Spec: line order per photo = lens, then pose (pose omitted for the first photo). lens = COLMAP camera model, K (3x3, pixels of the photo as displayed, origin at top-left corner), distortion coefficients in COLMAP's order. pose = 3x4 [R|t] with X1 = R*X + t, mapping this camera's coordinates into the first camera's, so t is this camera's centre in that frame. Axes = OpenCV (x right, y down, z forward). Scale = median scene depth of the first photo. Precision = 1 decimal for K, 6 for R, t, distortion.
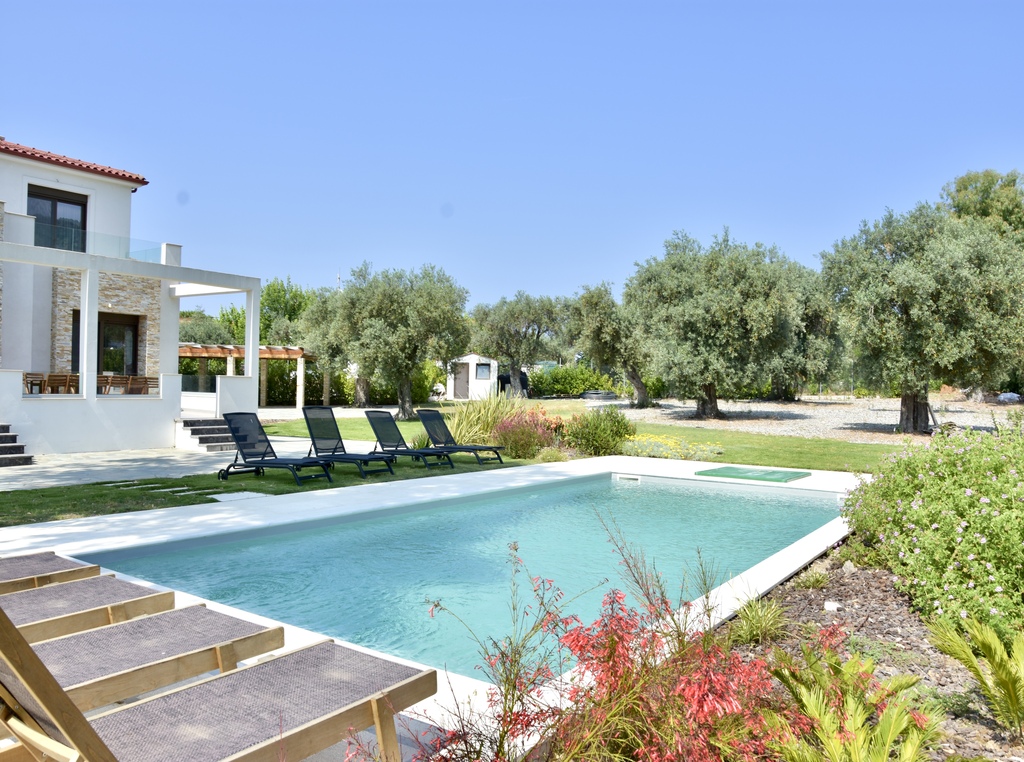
lens RADIAL K [[814.4, 0, 512.0], [0, 814.4, 381.0], [0, 0, 1]] dist [-0.140520, 0.109253]
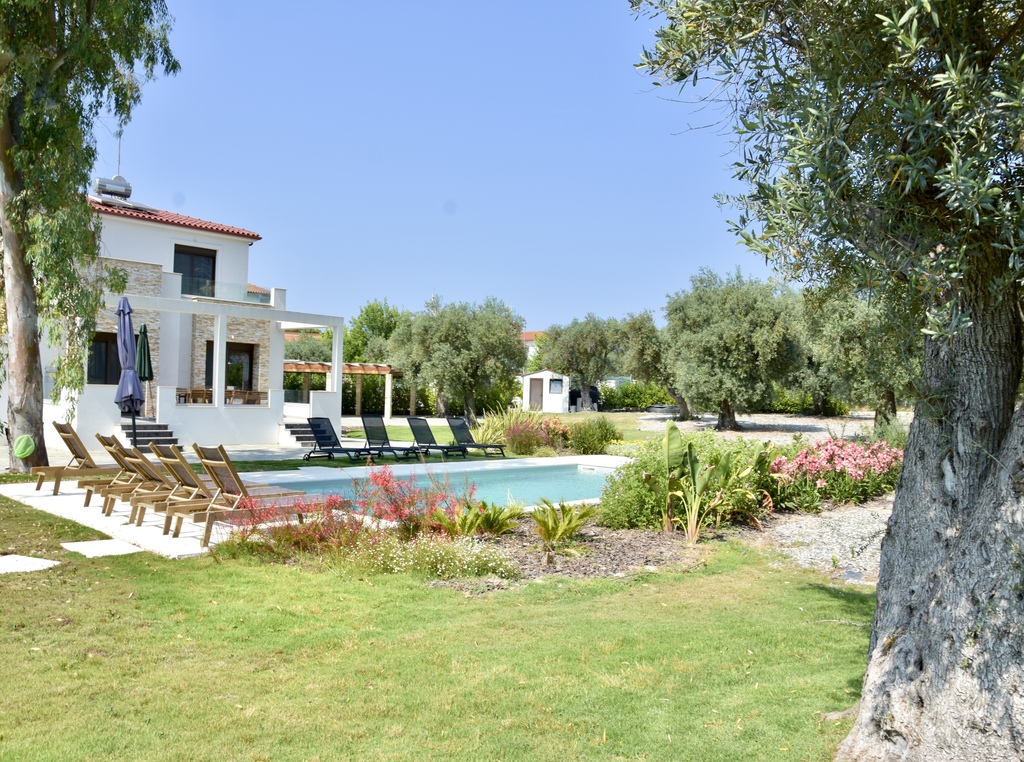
lens RADIAL K [[814.4, 0, 512.0], [0, 814.4, 381.0], [0, 0, 1]] dist [-0.140520, 0.109253]
pose [[0.991978, 0.006855, -0.126221, 0.087751], [-0.008778, 0.999854, -0.014680, -0.004282], [0.126102, 0.015670, 0.991894, -0.190816]]
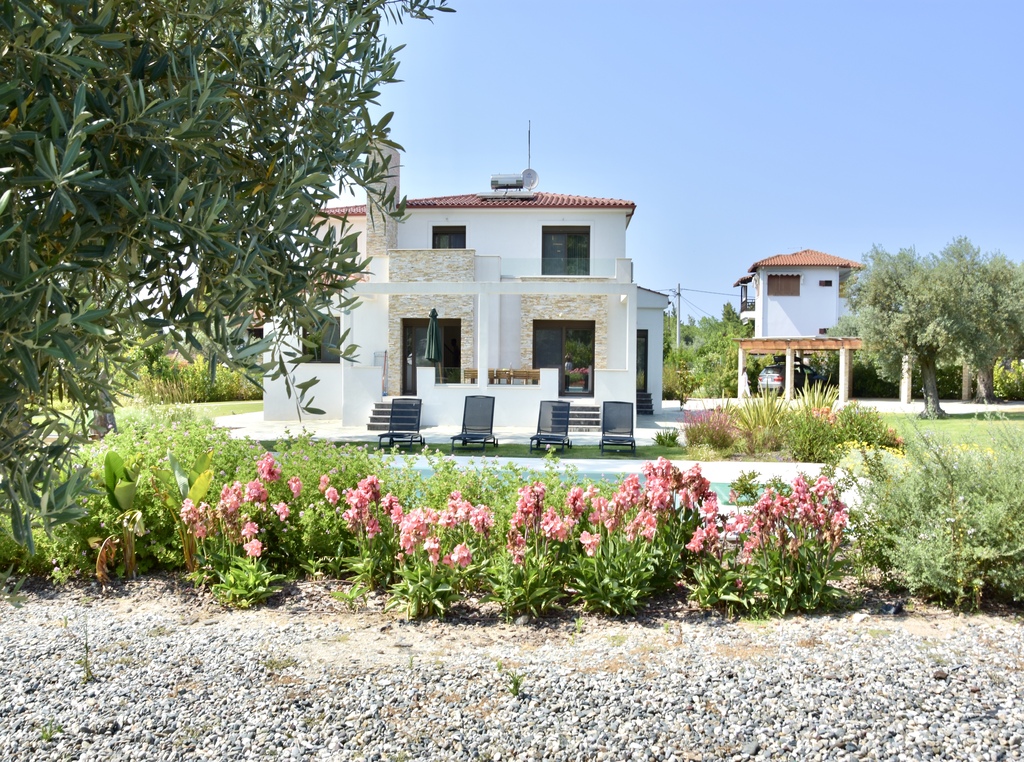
lens RADIAL K [[814.4, 0, 512.0], [0, 814.4, 381.0], [0, 0, 1]] dist [-0.140520, 0.109253]
pose [[0.504066, 0.006681, -0.863639, 0.410521], [0.002046, 0.999958, 0.008929, 0.000003], [0.863663, -0.006268, 0.504031, 0.186675]]
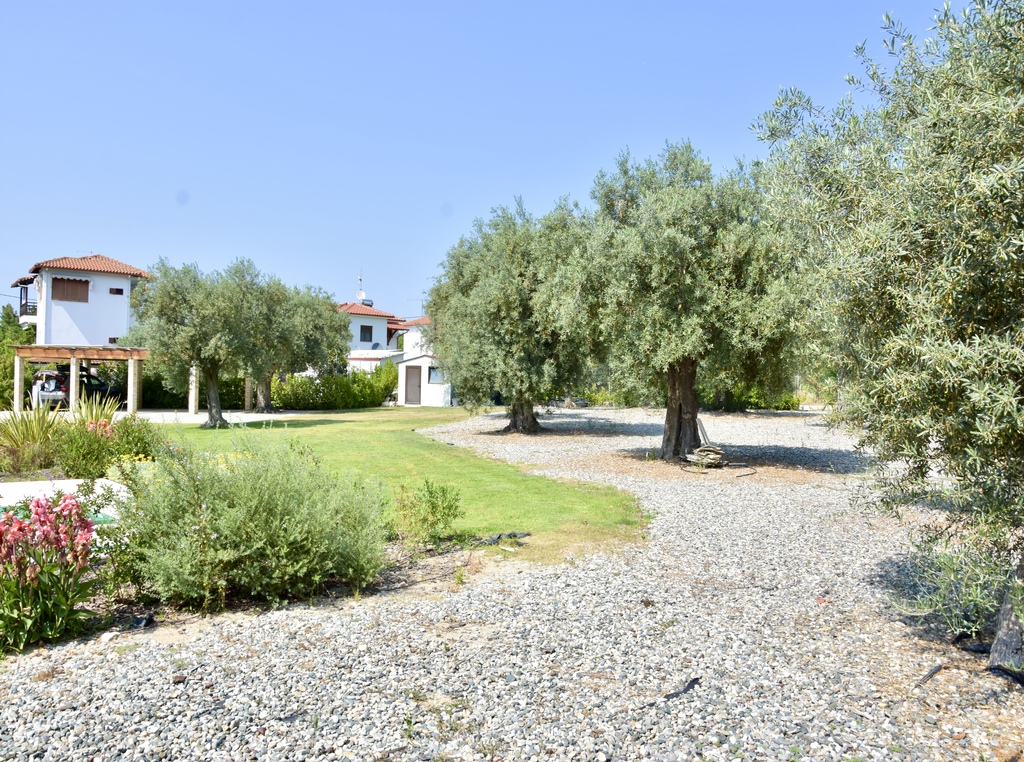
lens RADIAL K [[814.4, 0, 512.0], [0, 814.4, 381.0], [0, 0, 1]] dist [-0.140520, 0.109253]
pose [[0.977111, 0.004209, -0.212690, 0.426301], [-0.005487, 0.999970, -0.005421, -0.001461], [0.212661, 0.006464, 0.977105, 0.197050]]
